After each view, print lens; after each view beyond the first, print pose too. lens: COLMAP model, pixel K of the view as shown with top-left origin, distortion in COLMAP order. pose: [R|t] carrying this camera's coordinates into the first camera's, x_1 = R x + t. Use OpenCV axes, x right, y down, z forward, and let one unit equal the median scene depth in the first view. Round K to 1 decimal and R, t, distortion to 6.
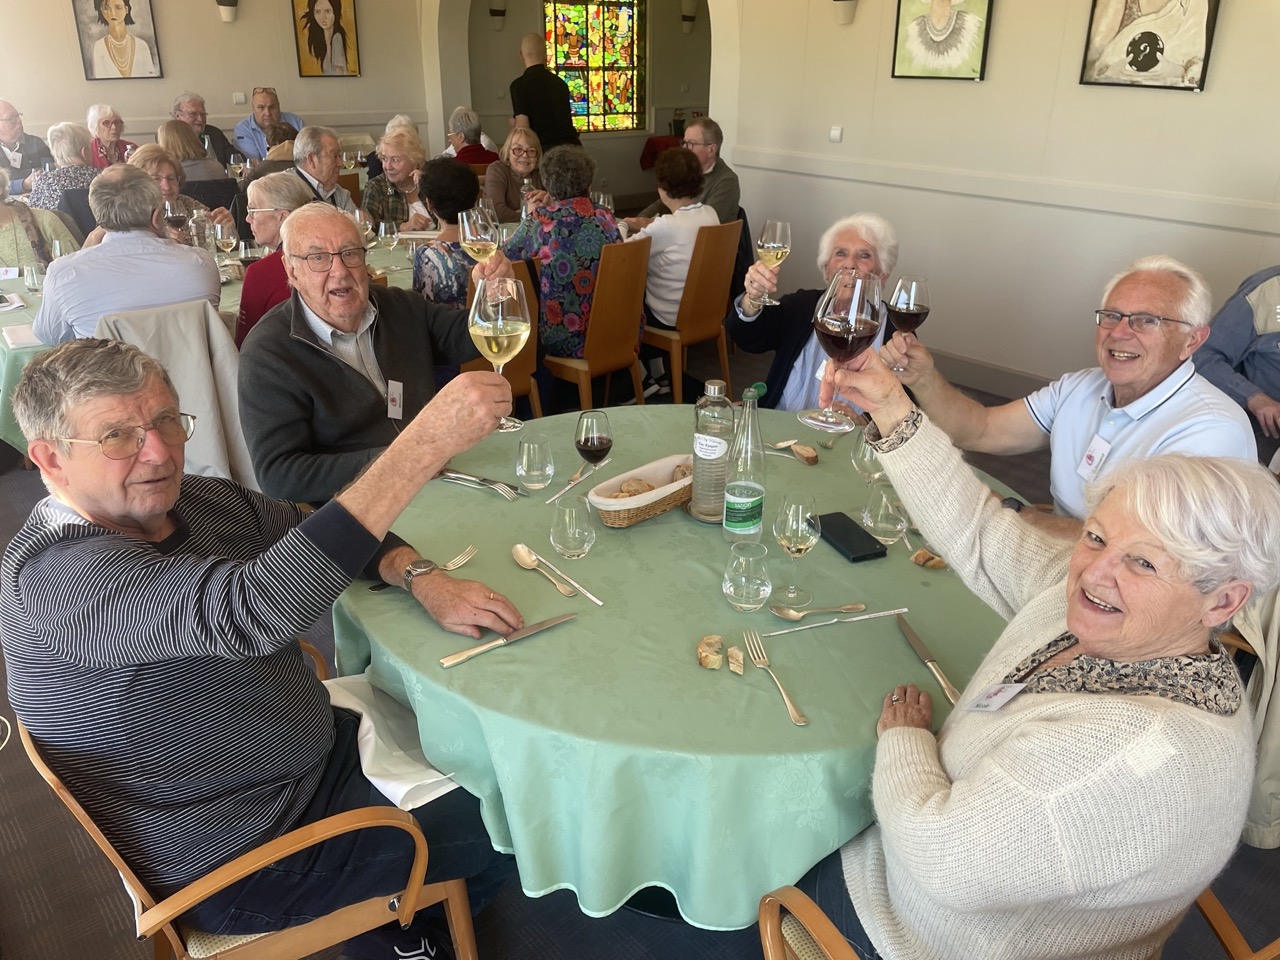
lens RADIAL K [[1095.8, 0, 640.0], [0, 1095.8, 480.0], [0, 0, 1]] dist [0.093869, -0.160231]
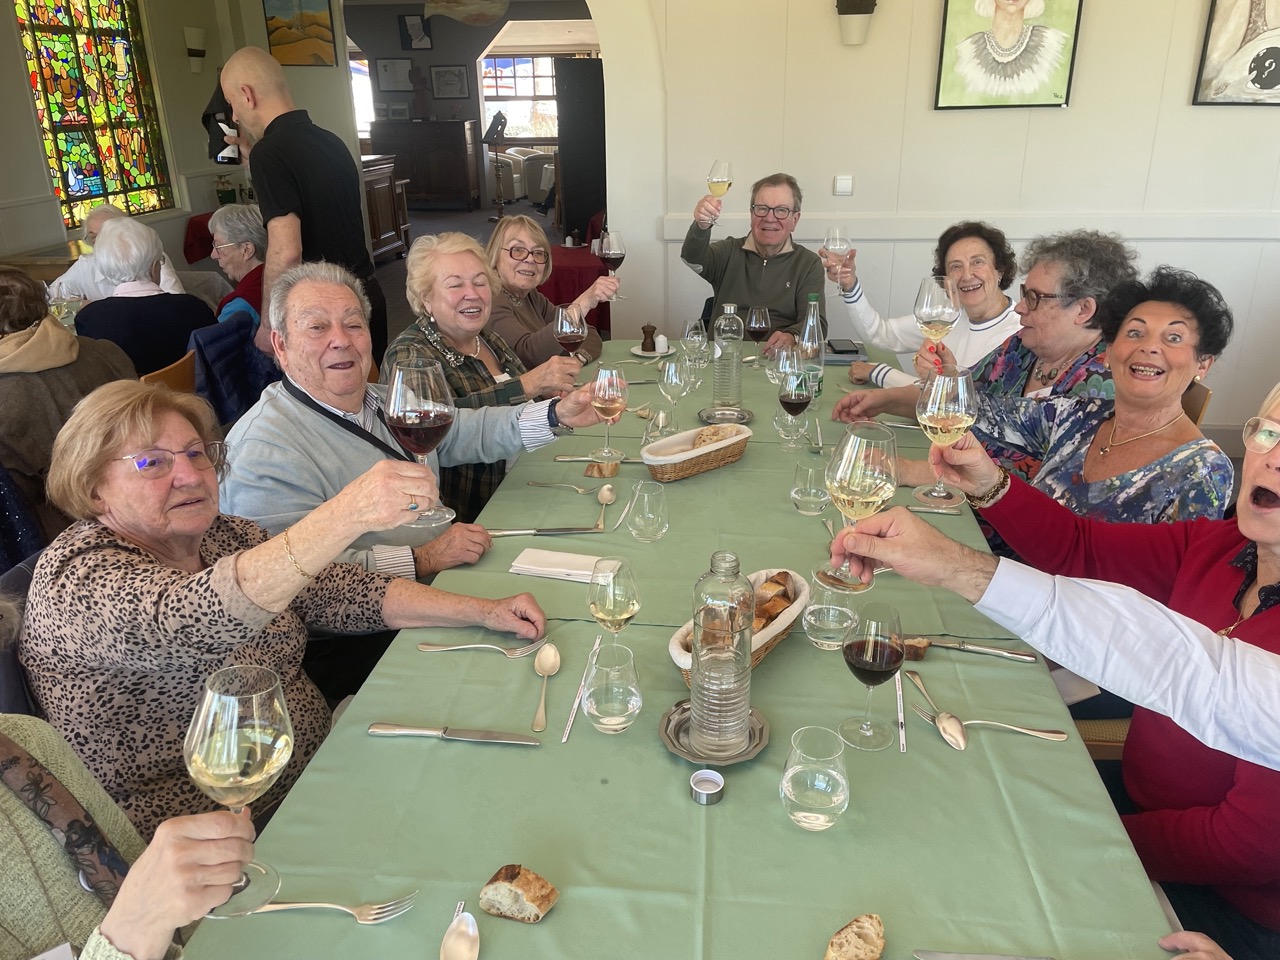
lens RADIAL K [[1095.8, 0, 640.0], [0, 1095.8, 480.0], [0, 0, 1]] dist [0.093869, -0.160231]
pose [[0.723164, -0.250659, 0.643587, -0.297967], [0.275737, 0.959119, 0.063719, -0.124890], [-0.633248, 0.131381, 0.762716, 0.323766]]
